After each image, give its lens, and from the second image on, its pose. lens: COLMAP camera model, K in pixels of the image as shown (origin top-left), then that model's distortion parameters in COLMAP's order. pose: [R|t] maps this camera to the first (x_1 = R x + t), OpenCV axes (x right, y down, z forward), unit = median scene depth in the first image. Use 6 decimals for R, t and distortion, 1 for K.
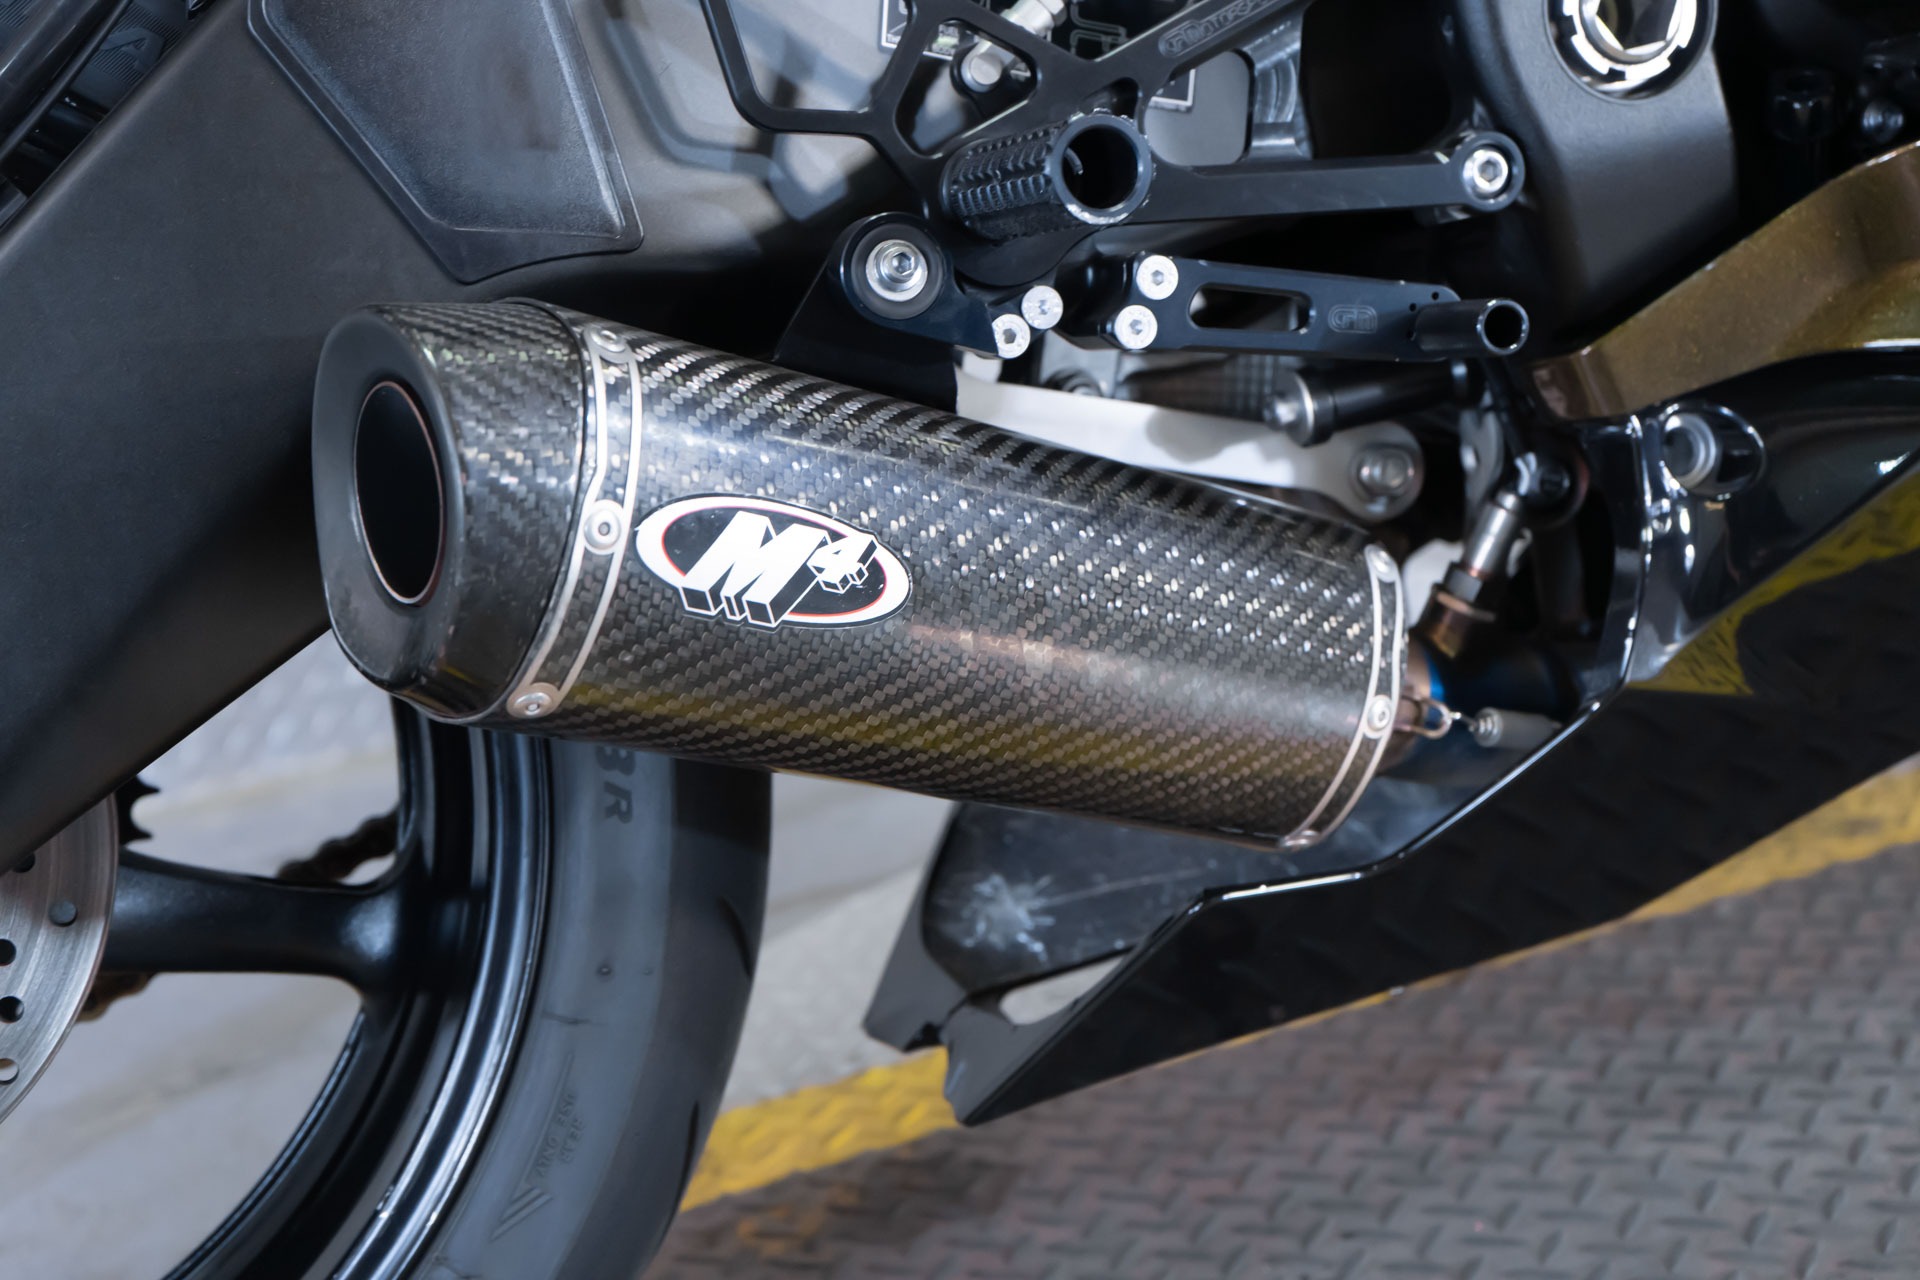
lens RADIAL K [[2693.3, 0, 957.8], [0, 2693.3, 599.6], [0, 0, 1]] dist [0.014110, 0.000000]
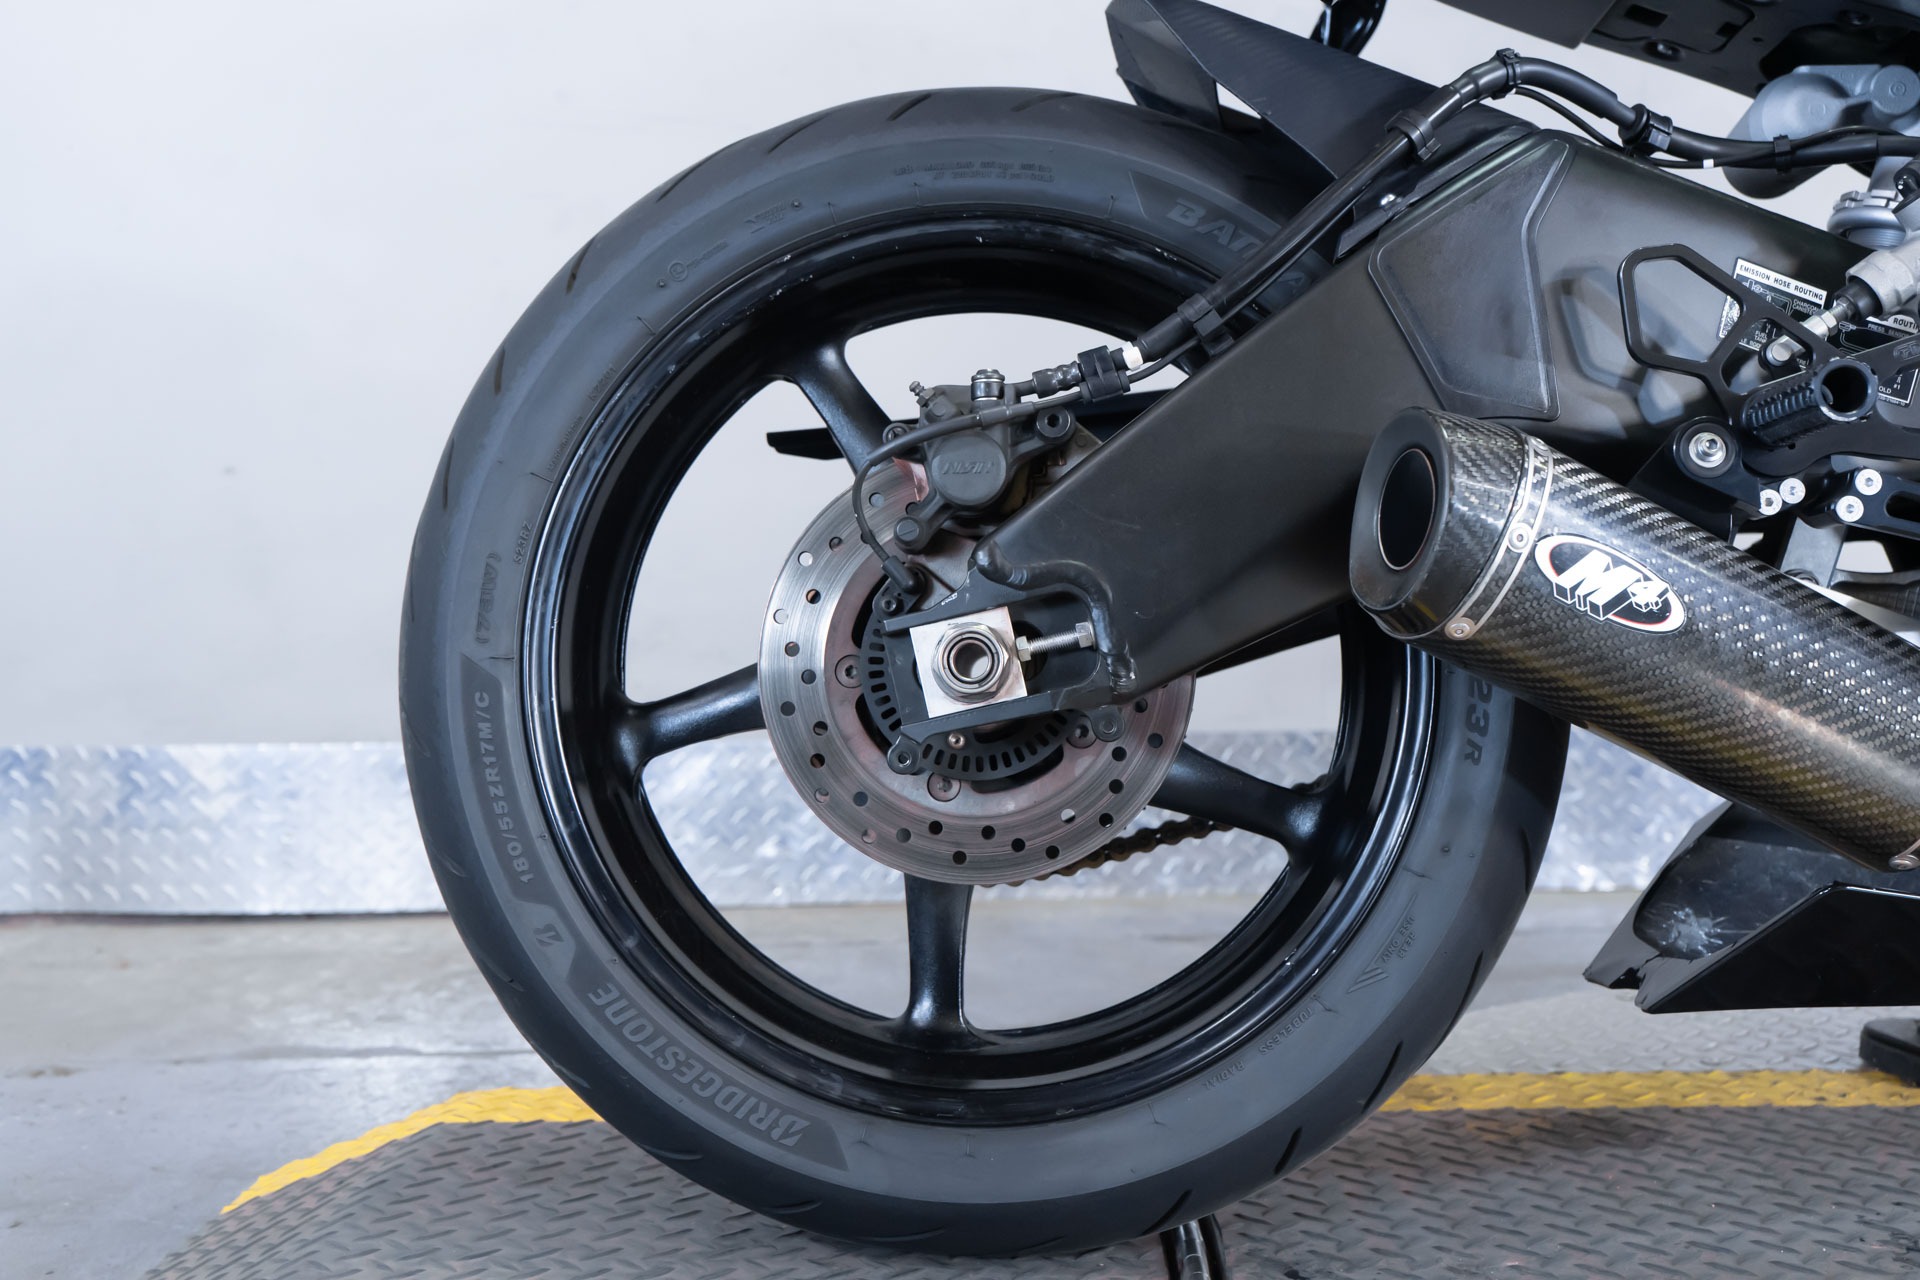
lens RADIAL K [[2099.4, 0, 980.3], [0, 2099.4, 633.9], [0, 0, 1]] dist [0.016032, 0.000000]
pose [[0.930403, 0.170638, -0.324395, 0.001122], [-0.216308, 0.970097, -0.110106, 0.237891], [0.295906, 0.172612, 0.939492, -0.377257]]
